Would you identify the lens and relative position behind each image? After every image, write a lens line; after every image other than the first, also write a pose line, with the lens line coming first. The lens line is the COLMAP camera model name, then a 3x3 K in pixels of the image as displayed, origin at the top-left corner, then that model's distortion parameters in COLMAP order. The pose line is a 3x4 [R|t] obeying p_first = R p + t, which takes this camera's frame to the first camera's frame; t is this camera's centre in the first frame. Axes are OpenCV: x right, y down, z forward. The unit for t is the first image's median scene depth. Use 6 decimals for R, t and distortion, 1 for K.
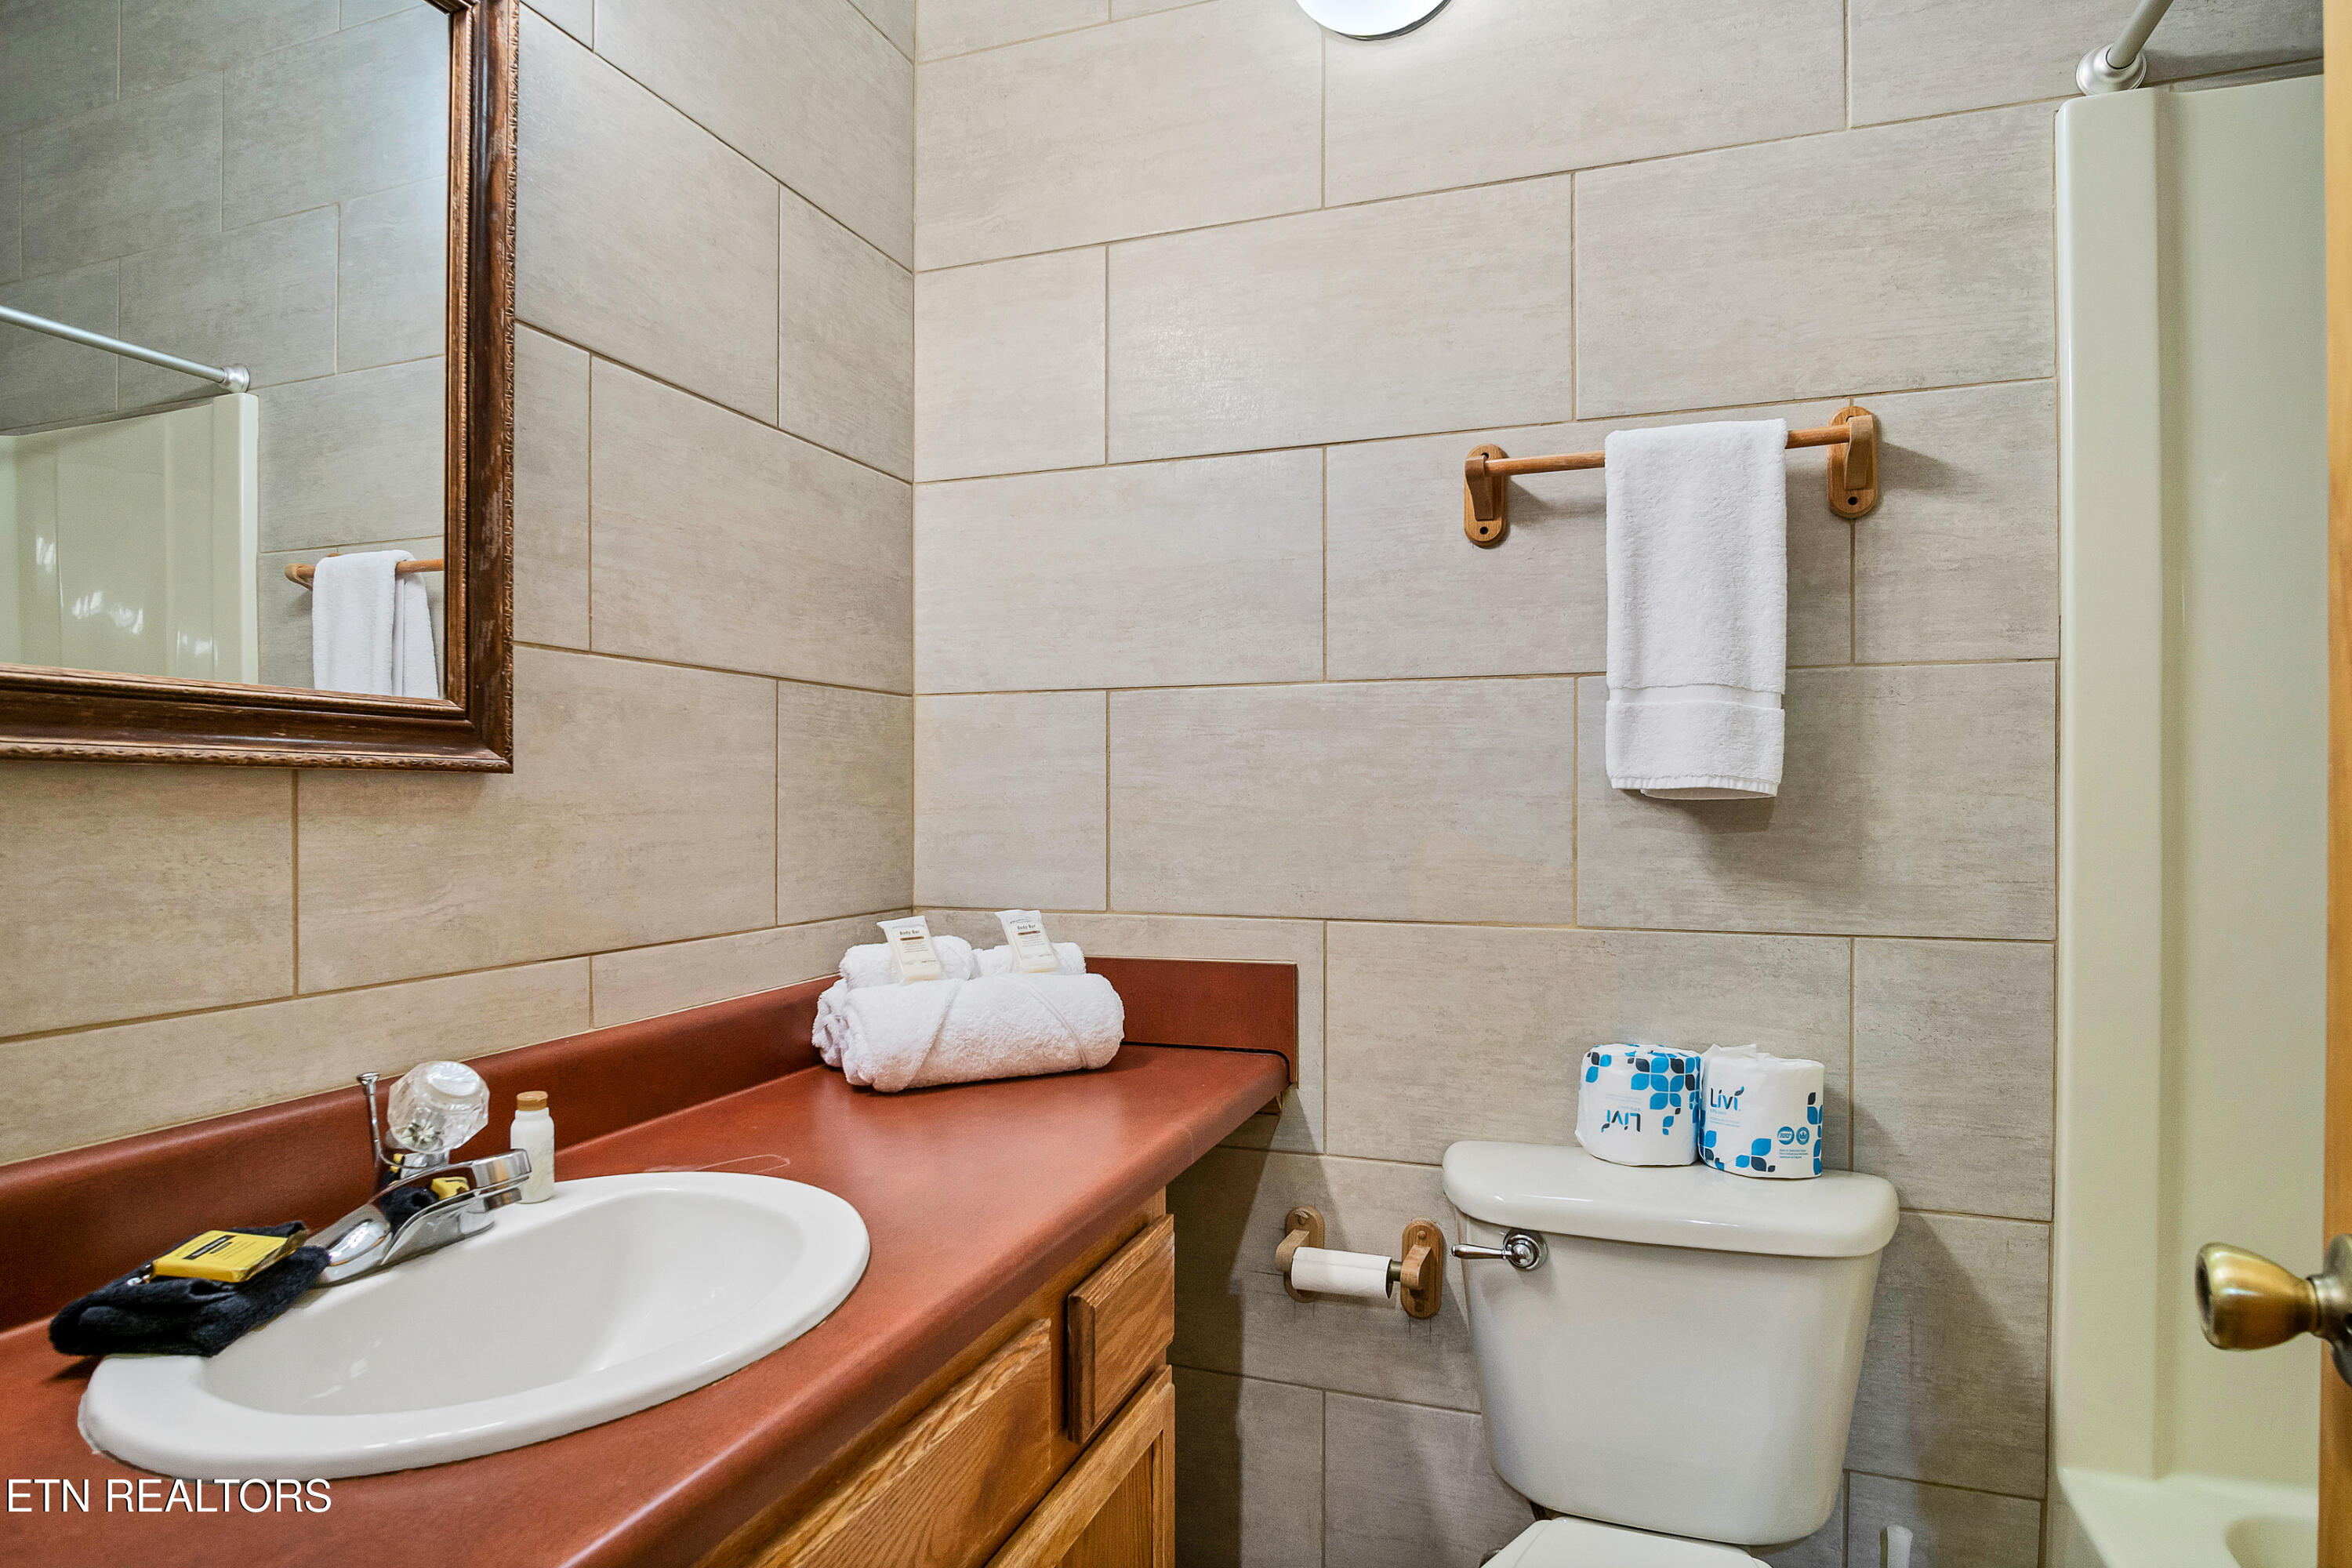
lens RADIAL K [[1280.6, 0, 1178.9], [0, 1280.6, 790.5], [0, 0, 1]] dist [-0.034500, 0.010129]
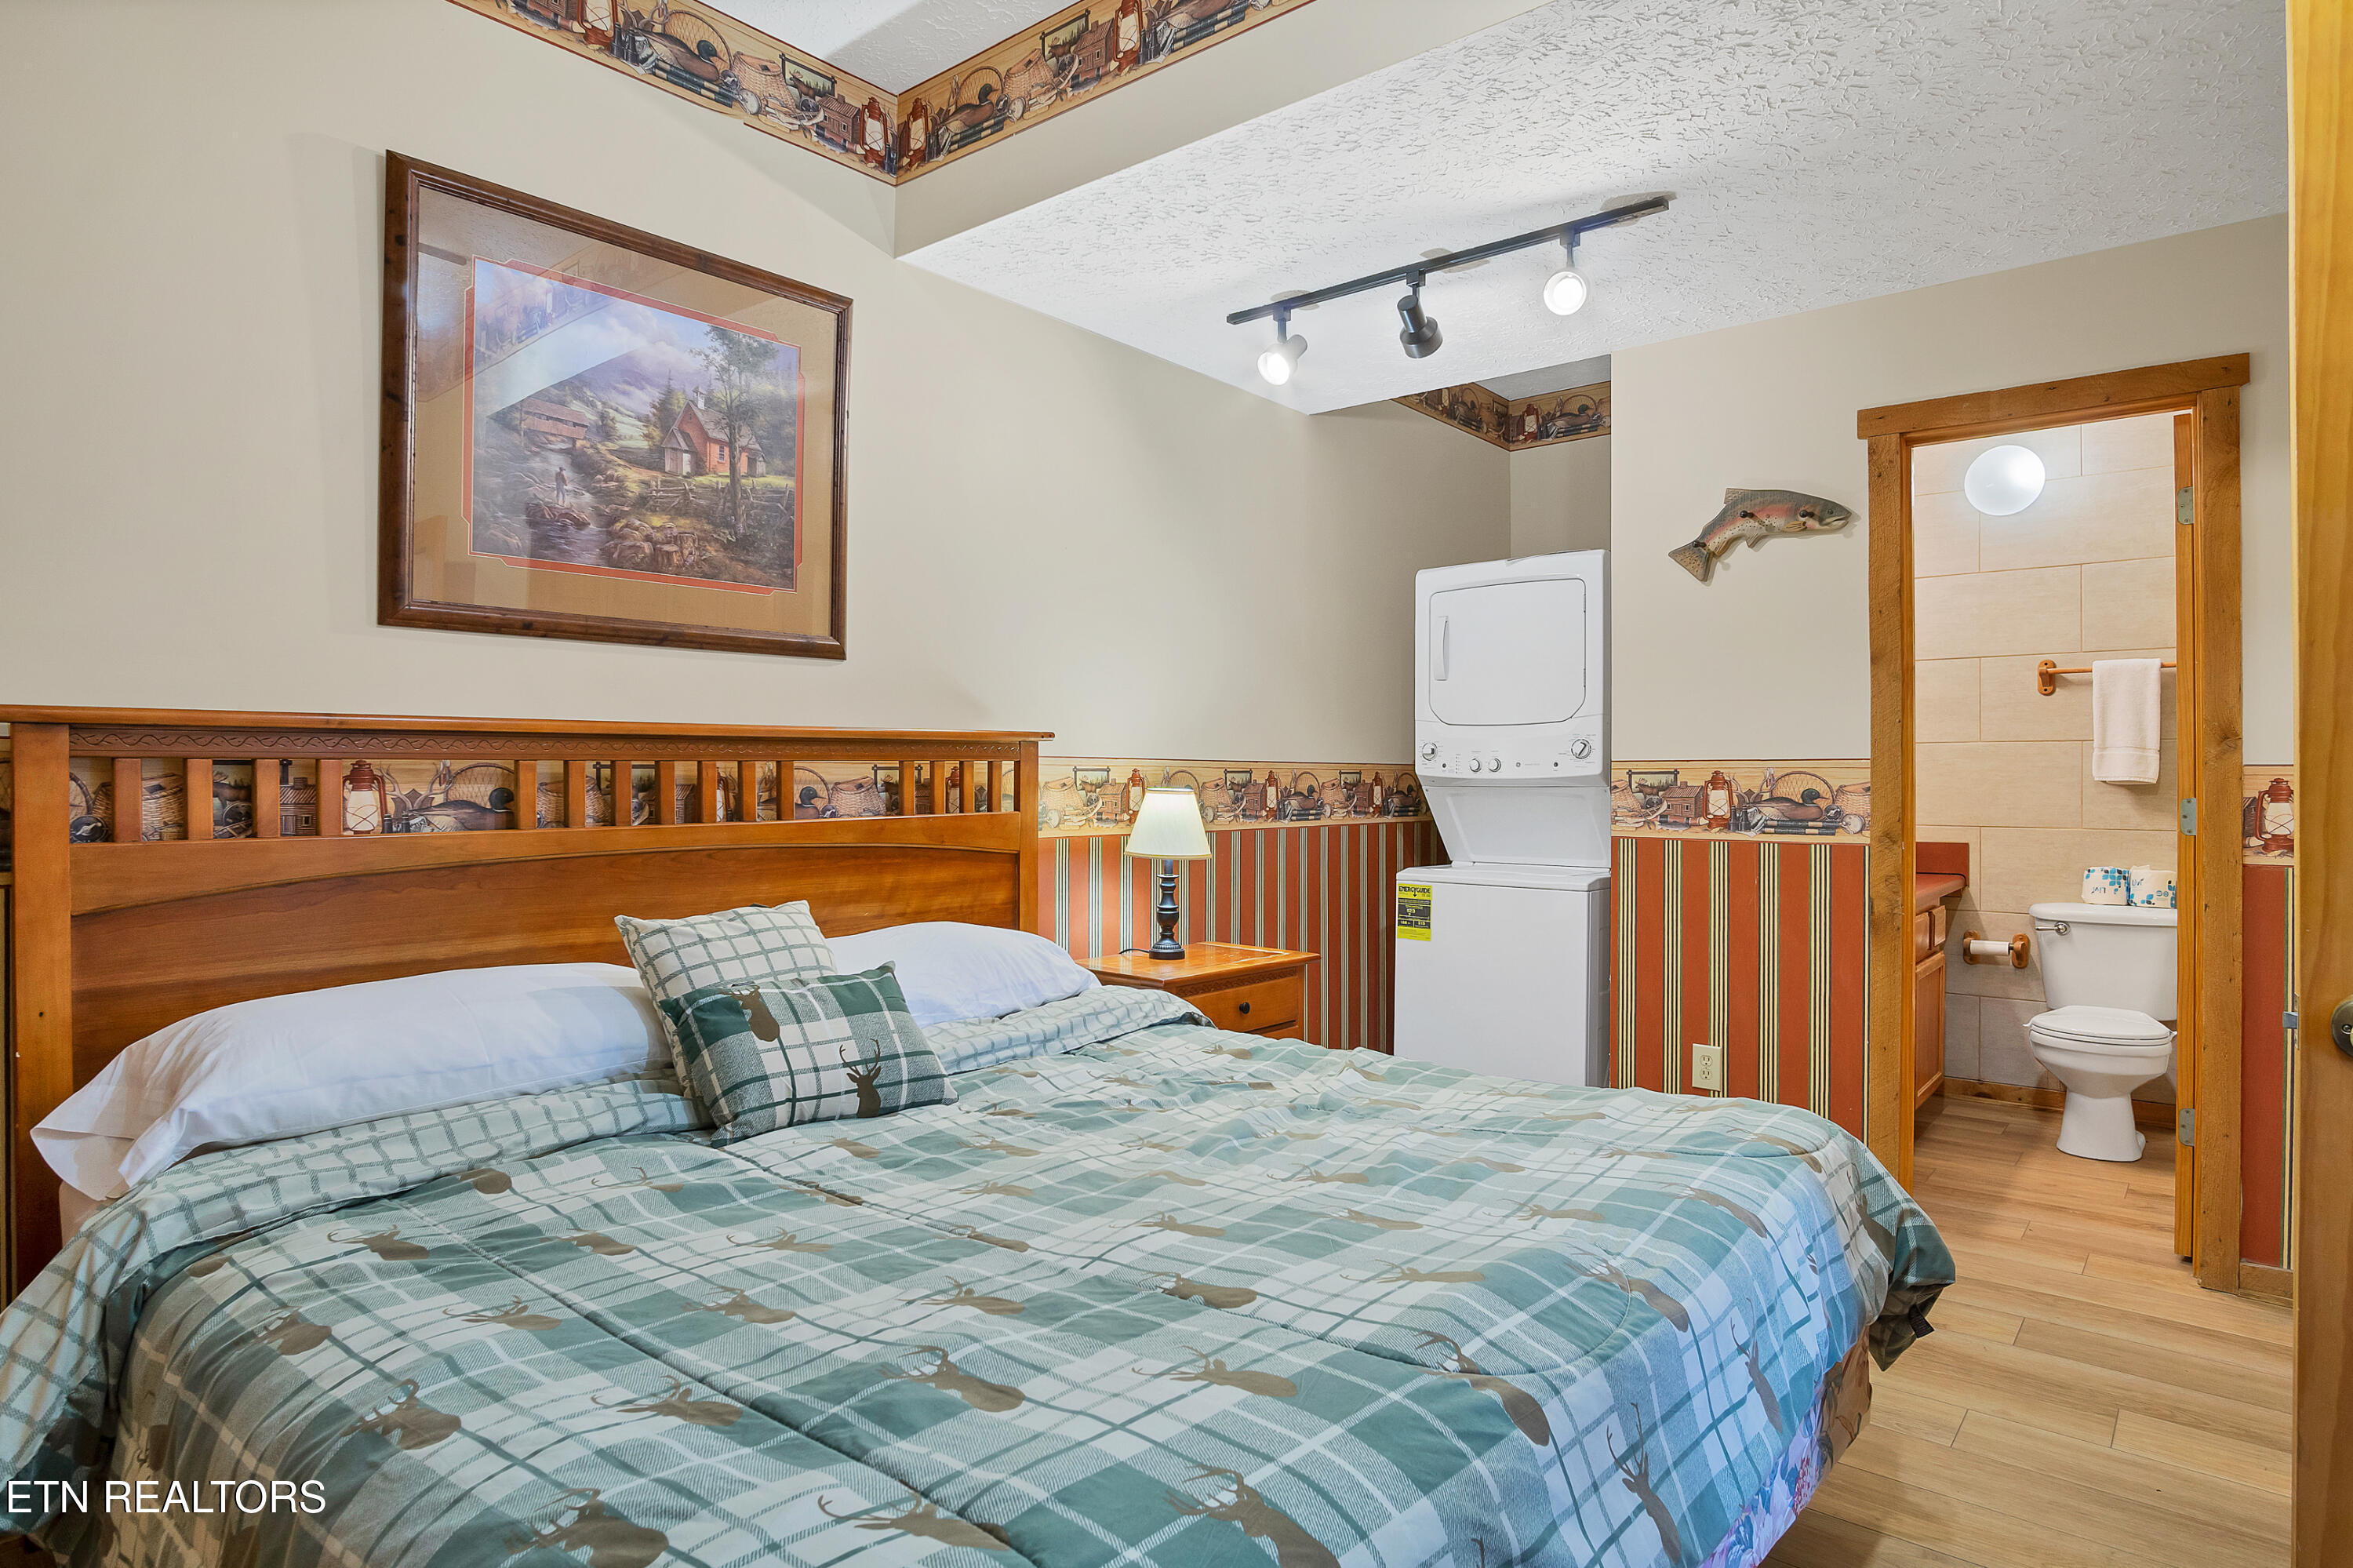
lens RADIAL K [[1314.6, 0, 1175.0], [0, 1314.6, 762.7], [0, 0, 1]] dist [-0.021450, 0.000689]
pose [[0.939140, -0.002014, -0.343529, -0.621473], [0.000333, 0.999988, -0.004954, -0.028060], [0.343535, 0.004538, 0.939129, -2.533784]]
